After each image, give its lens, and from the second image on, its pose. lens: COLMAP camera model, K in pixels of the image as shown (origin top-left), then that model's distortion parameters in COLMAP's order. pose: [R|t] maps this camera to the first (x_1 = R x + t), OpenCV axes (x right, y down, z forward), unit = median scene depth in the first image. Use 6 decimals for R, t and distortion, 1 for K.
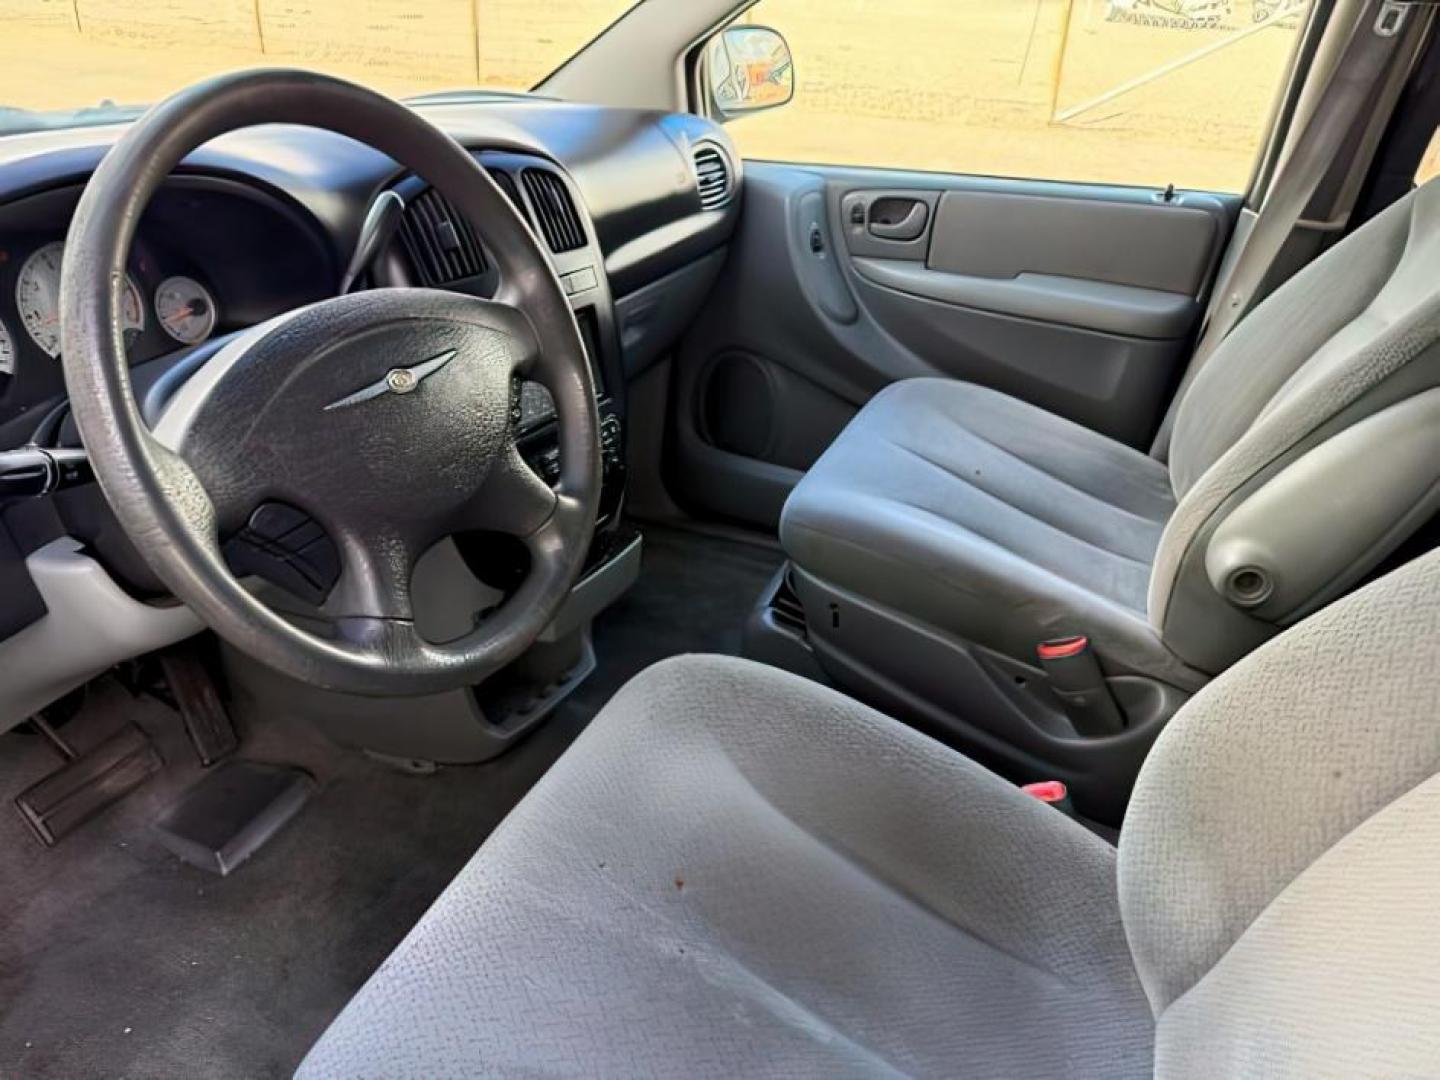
lens RADIAL K [[1042.4, 0, 730.3], [0, 1042.4, 564.6], [0, 0, 1]] dist [0.008897, -0.001438]
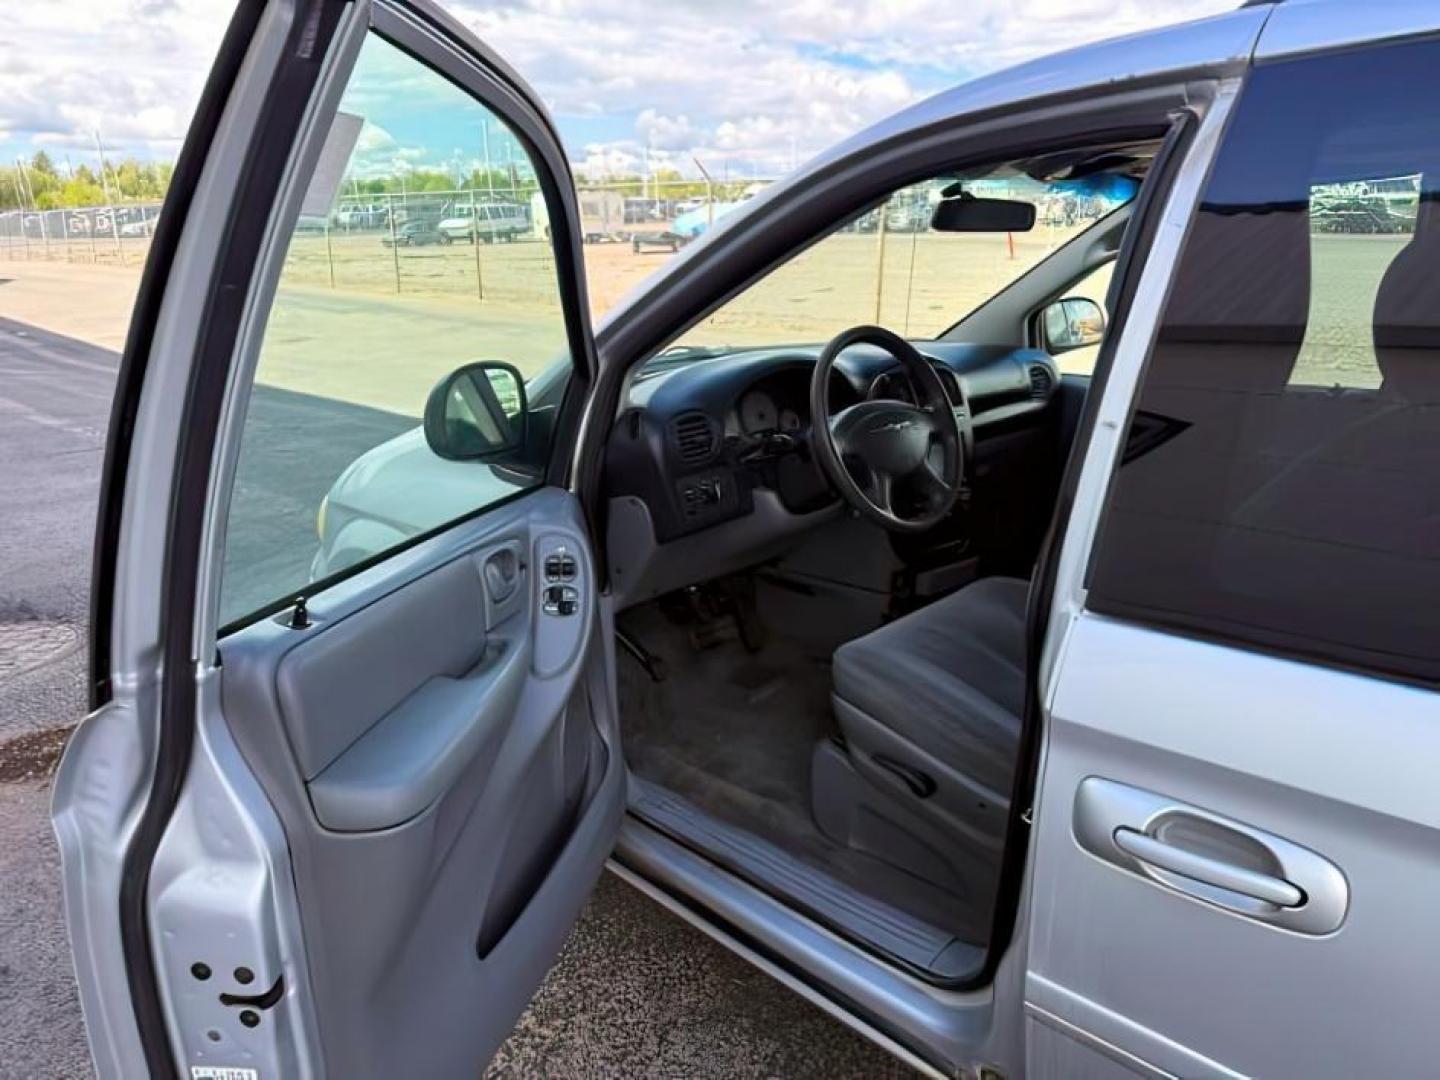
lens RADIAL K [[1042.4, 0, 730.3], [0, 1042.4, 564.6], [0, 0, 1]] dist [0.008897, -0.001438]
pose [[0.939059, 0.059009, -0.338654, 0.131985], [-0.131927, 0.971582, -0.196528, 0.416961], [0.317433, 0.229228, 0.920158, -0.869149]]
